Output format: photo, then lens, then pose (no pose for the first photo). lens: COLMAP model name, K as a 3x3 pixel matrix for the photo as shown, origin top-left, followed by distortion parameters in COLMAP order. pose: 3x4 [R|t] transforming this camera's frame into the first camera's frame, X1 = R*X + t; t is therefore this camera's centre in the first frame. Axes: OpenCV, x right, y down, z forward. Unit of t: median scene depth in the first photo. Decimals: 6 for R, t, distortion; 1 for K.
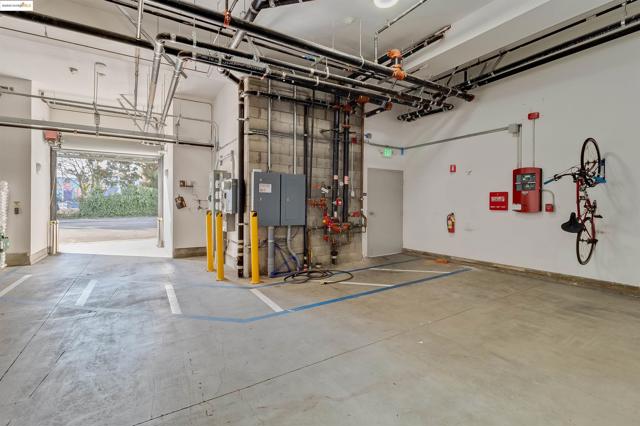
lens RADIAL K [[306.4, 0, 320.7], [0, 306.4, 203.3], [0, 0, 1]] dist [-0.002440, -0.002216]
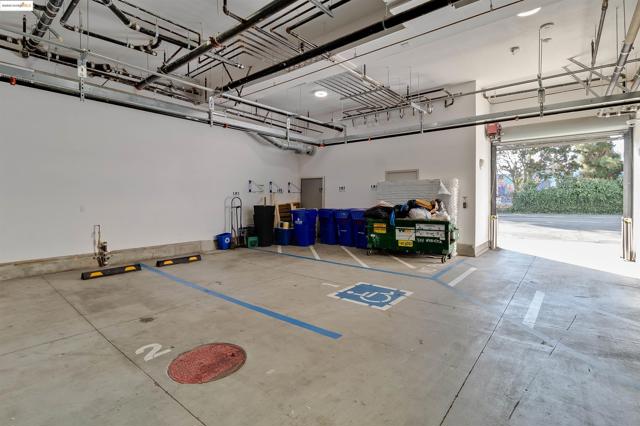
lens RADIAL K [[306.4, 0, 320.7], [0, 306.4, 203.3], [0, 0, 1]] dist [-0.002440, -0.002216]
pose [[0.343066, 0.010306, -0.939255, -0.151343], [0.005127, 0.999904, 0.012844, 0.001659], [0.939297, -0.009222, 0.342980, 0.146480]]
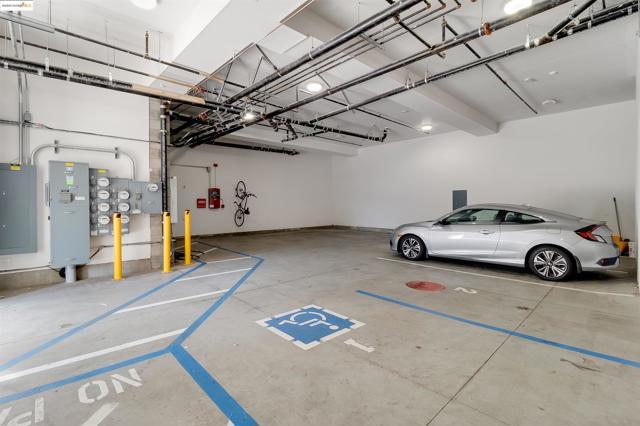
lens RADIAL K [[295.4, 0, 319.8], [0, 295.4, 209.4], [0, 0, 1]] dist [-0.002080, -0.000574]
pose [[-0.220571, -0.013809, 0.975273, -1.129163], [0.000123, 0.999899, 0.014186, 0.003680], [-0.975371, 0.003249, -0.220547, 0.527737]]
